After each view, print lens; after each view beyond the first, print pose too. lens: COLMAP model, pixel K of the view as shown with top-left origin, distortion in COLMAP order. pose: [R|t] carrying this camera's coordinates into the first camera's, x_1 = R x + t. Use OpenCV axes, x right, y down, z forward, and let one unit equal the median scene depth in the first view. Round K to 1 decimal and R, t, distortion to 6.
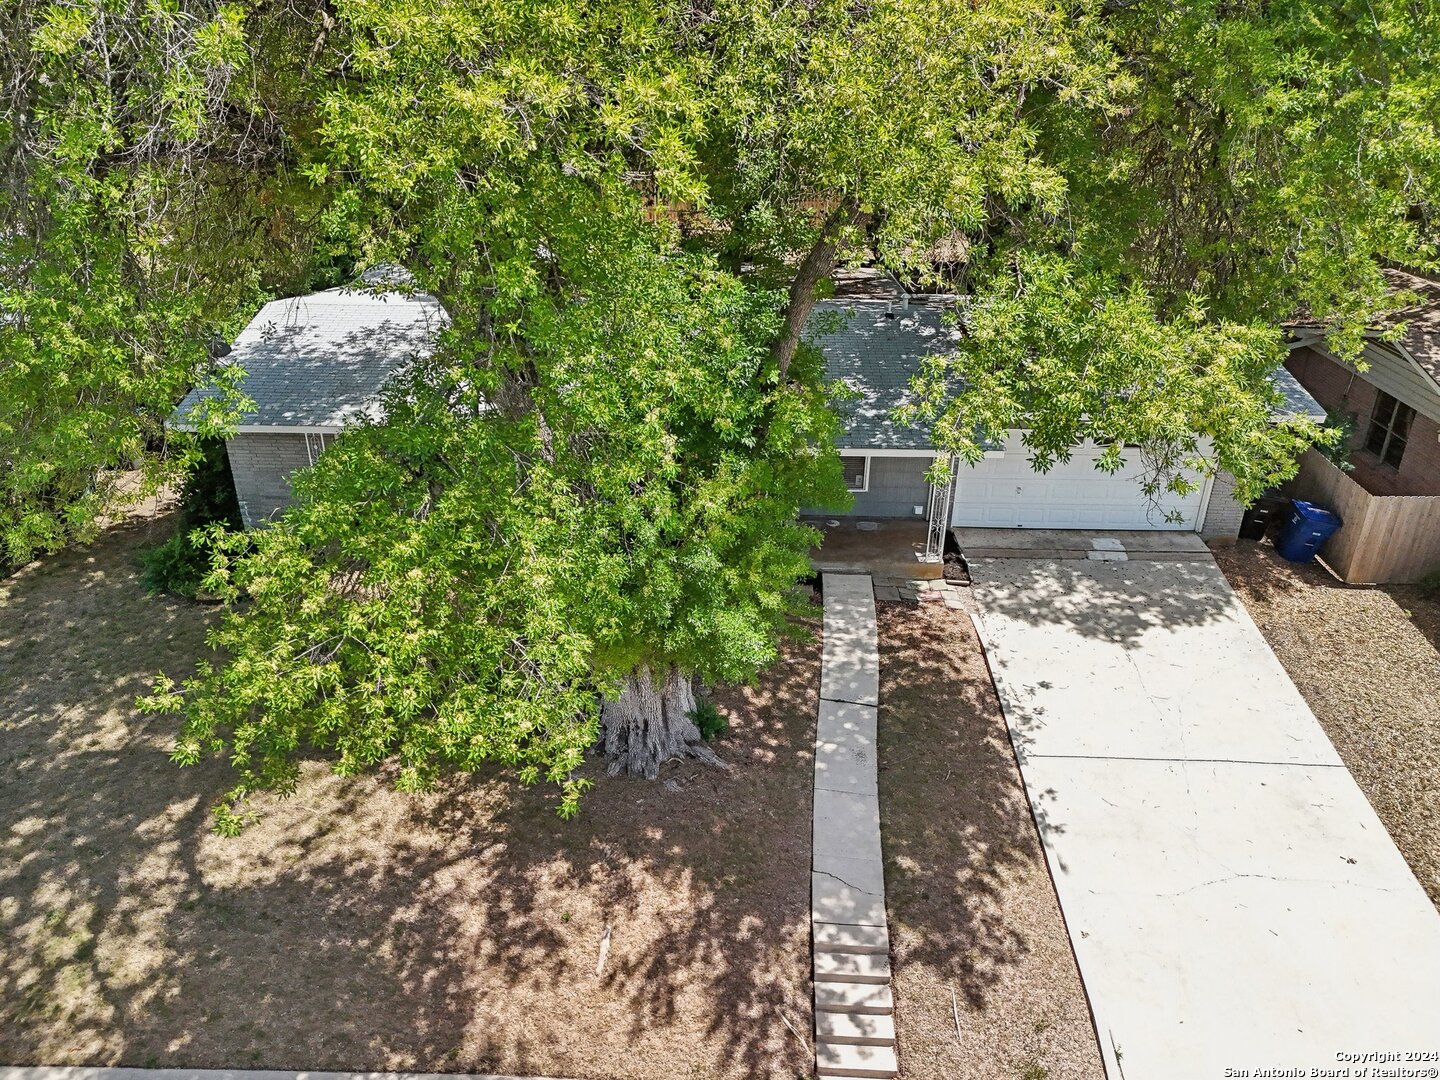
lens RADIAL K [[1072.5, 0, 723.0], [0, 1072.5, 535.8], [0, 0, 1]] dist [0.072492, -0.071909]
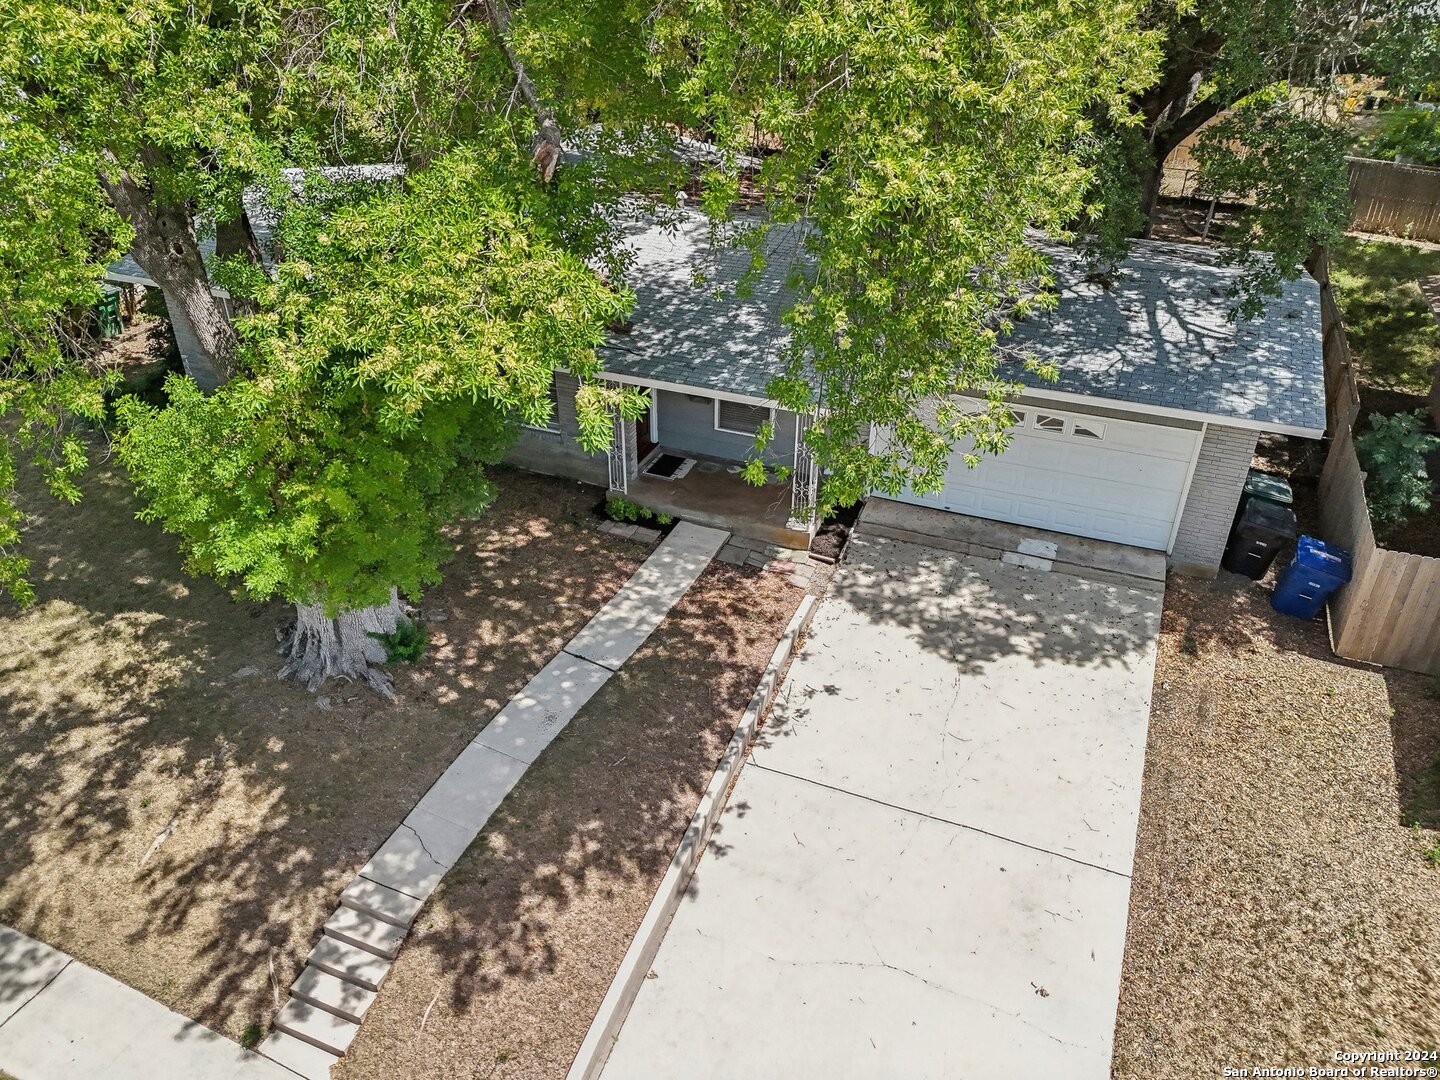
lens RADIAL K [[1071.3, 0, 706.9], [0, 1071.3, 551.7], [0, 0, 1]] dist [0.057927, -0.008376]
pose [[0.933528, 0.187073, -0.305825, 0.565680], [-0.158633, 0.980550, 0.115576, -0.067199], [0.321497, -0.059380, 0.945047, 0.219471]]
